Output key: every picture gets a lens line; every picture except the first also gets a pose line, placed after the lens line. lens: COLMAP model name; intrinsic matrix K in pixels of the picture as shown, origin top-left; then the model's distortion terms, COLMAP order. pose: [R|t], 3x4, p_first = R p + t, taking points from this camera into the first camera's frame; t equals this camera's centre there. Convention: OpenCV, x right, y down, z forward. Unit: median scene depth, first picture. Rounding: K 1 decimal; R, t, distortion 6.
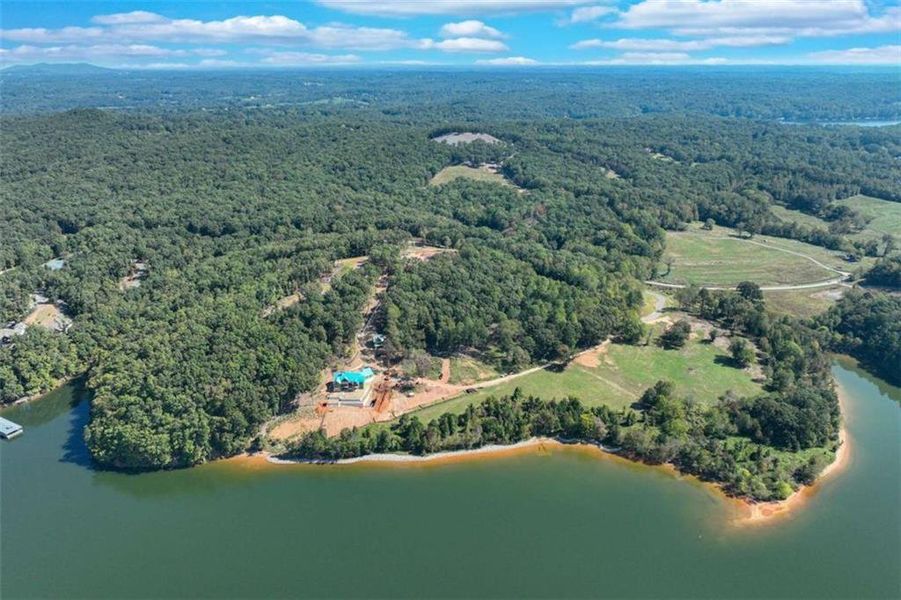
lens RADIAL K [[630.9, 0, 457.6], [0, 630.9, 256.2], [0, 0, 1]] dist [0.001744, 0.011318]
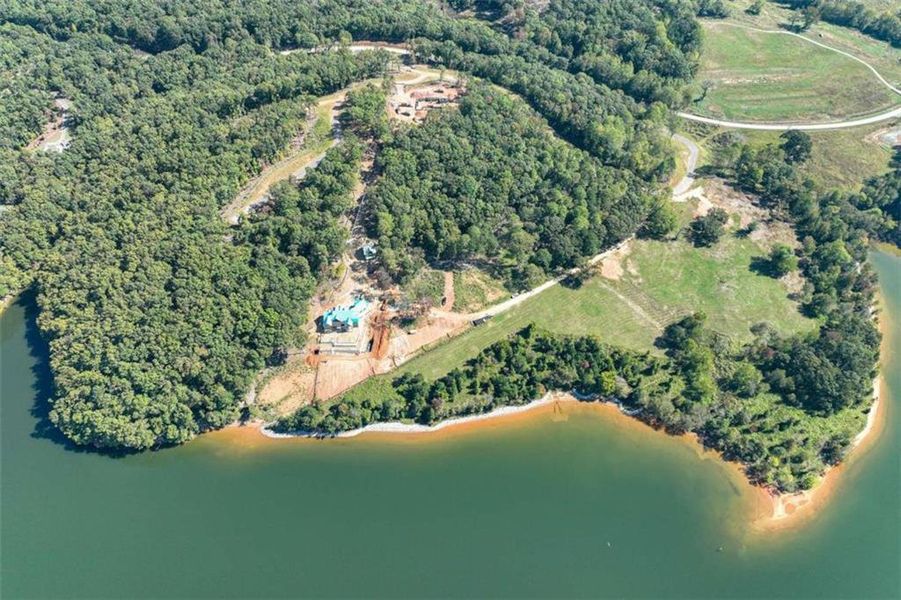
lens RADIAL K [[630.9, 0, 457.6], [0, 630.9, 256.2], [0, 0, 1]] dist [0.001744, 0.011318]
pose [[0.999489, -0.010048, 0.030341, -0.034288], [-0.005687, 0.878249, 0.478169, -0.293047], [-0.031452, -0.478097, 0.877744, 0.257878]]
